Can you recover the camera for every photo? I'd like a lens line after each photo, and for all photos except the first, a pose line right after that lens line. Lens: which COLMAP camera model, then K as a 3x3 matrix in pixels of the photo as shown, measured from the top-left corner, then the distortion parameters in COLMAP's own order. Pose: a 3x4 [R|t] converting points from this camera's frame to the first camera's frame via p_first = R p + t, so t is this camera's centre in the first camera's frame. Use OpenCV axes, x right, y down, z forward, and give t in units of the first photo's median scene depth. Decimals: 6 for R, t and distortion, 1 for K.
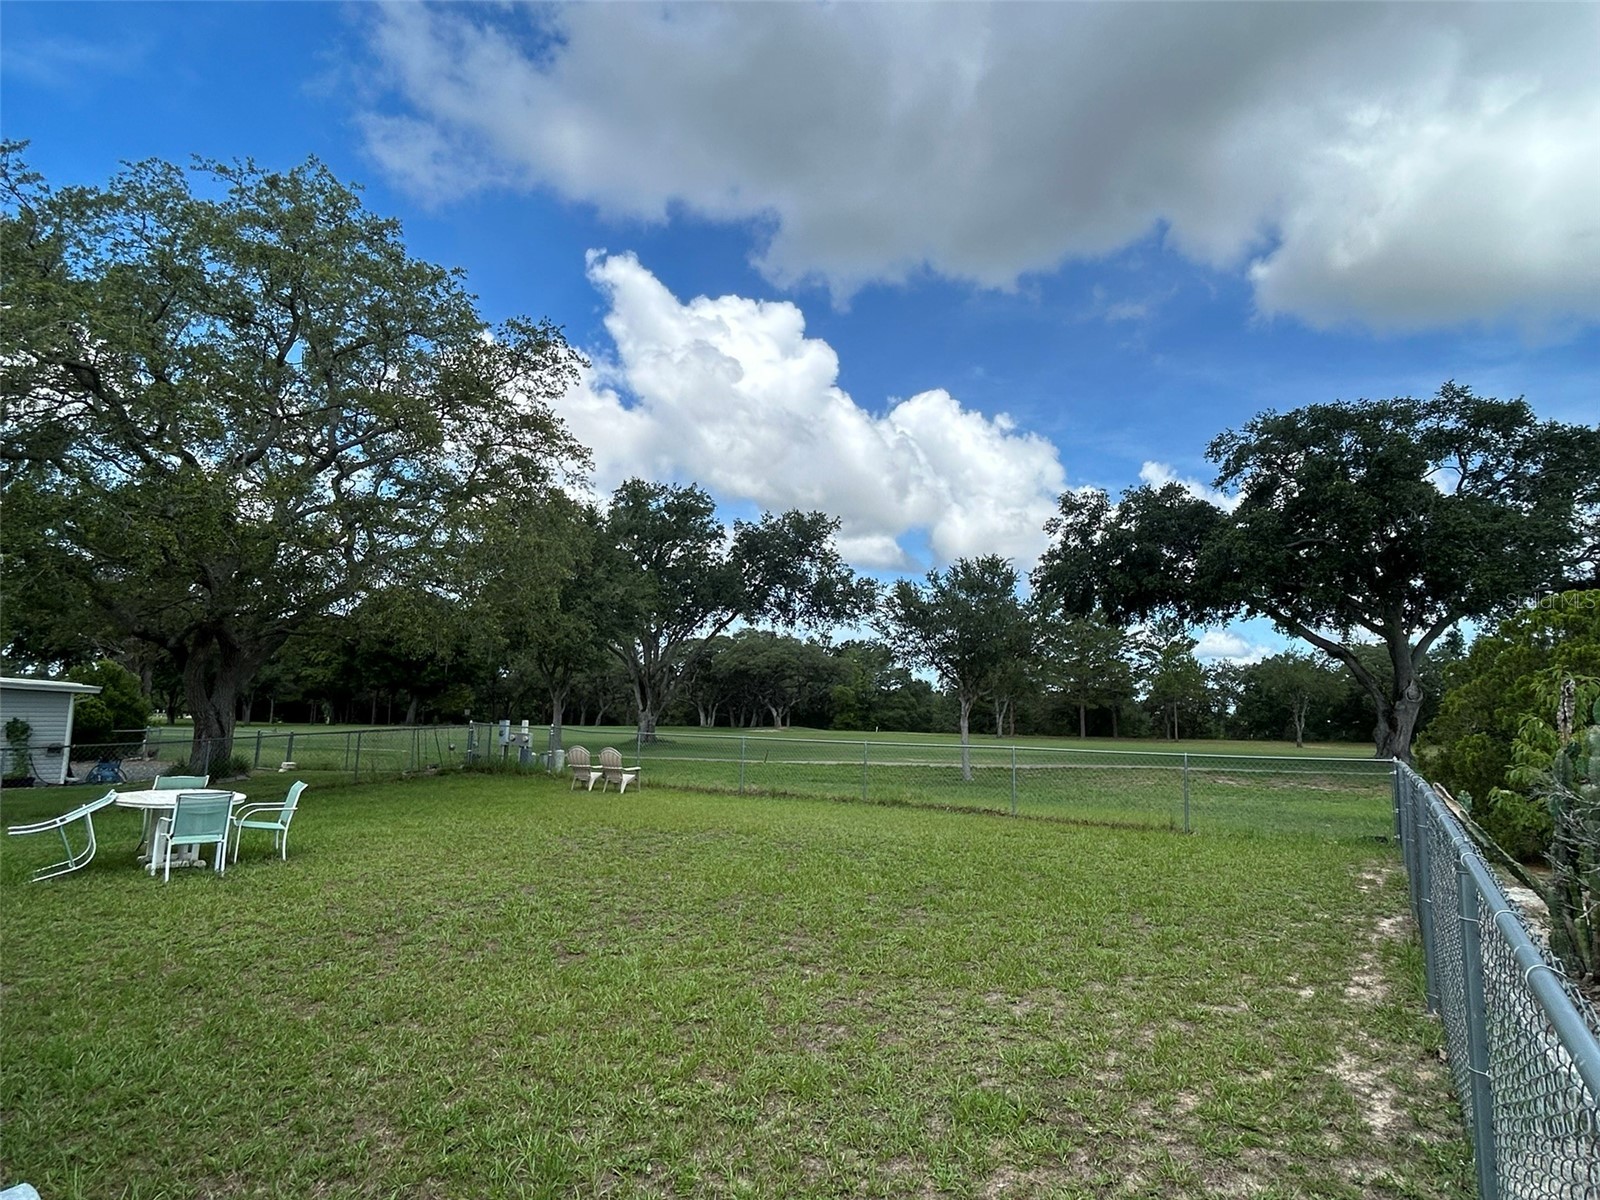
lens RADIAL K [[920.9, 0, 797.1], [0, 920.9, 595.2], [0, 0, 1]] dist [0.000676, 0.005623]
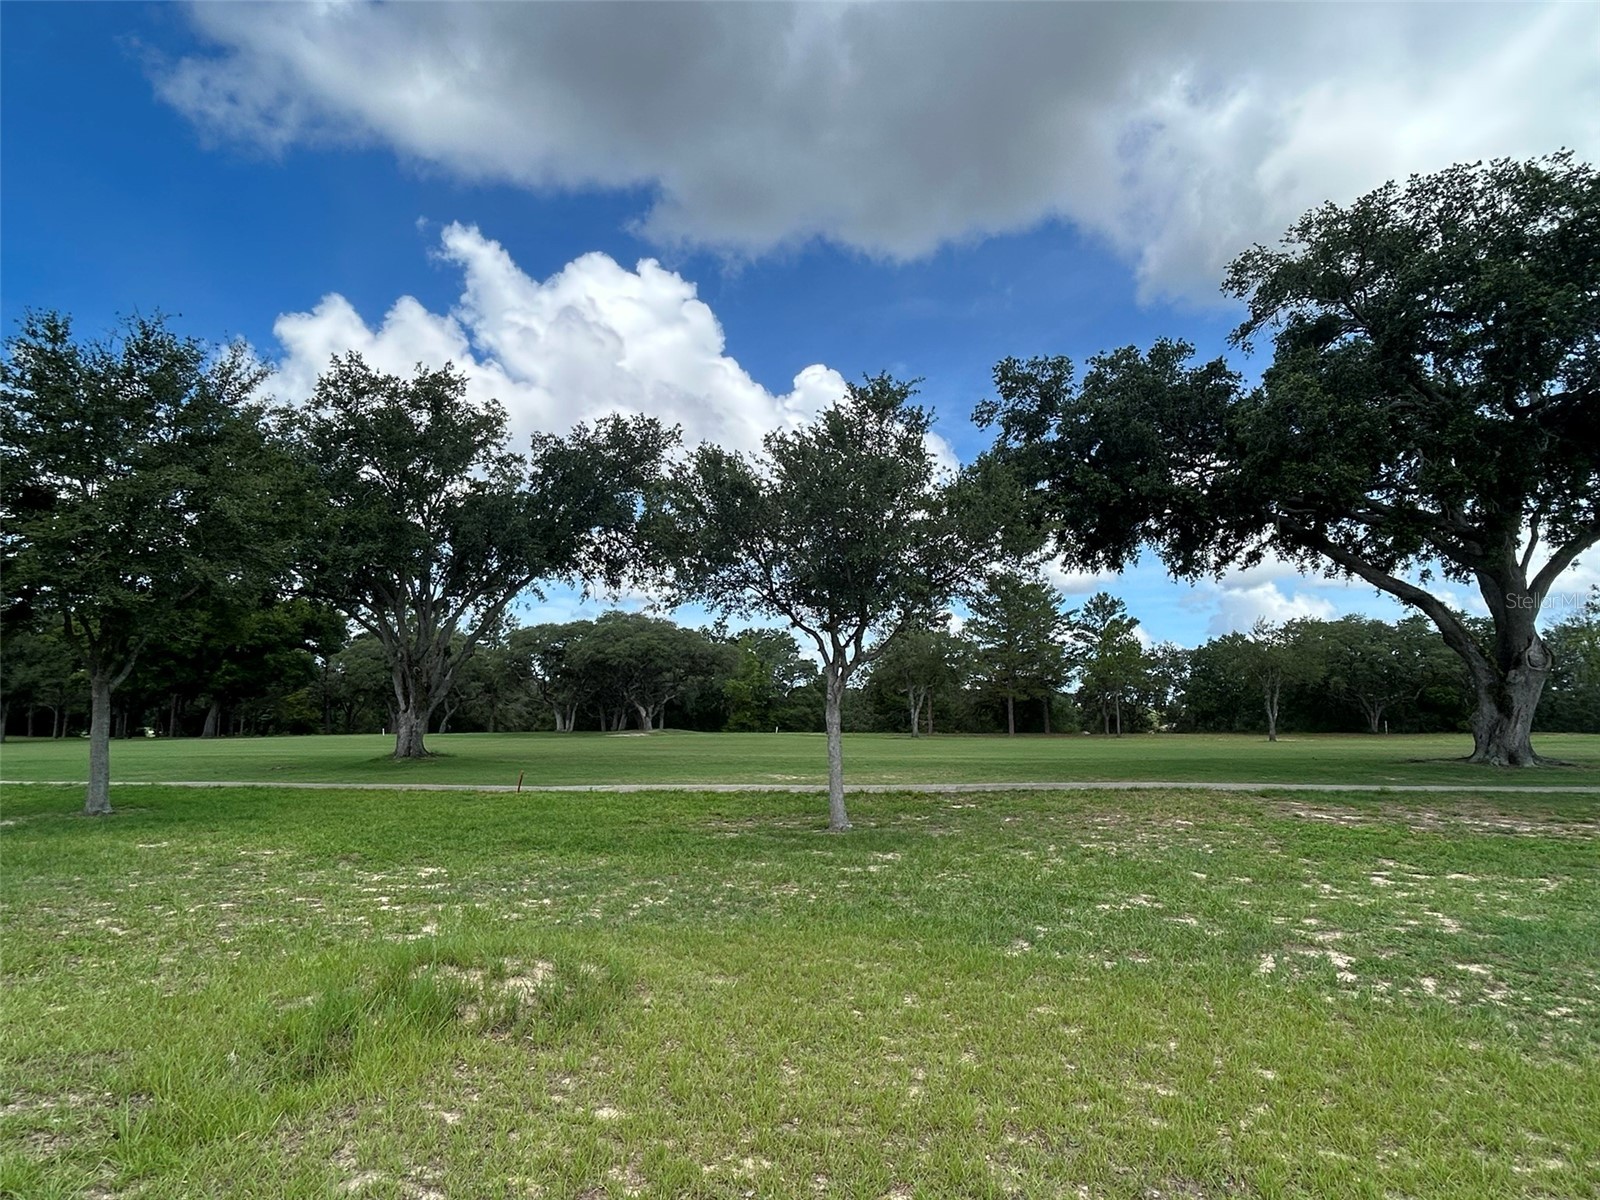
lens RADIAL K [[920.9, 0, 801.5], [0, 920.9, 595.6], [0, 0, 1]] dist [0.000676, 0.005623]
pose [[0.995876, -0.008912, 0.090289, 0.044783], [0.008972, 0.999960, -0.000257, 0.027113], [-0.090283, 0.001066, 0.995916, 0.185010]]
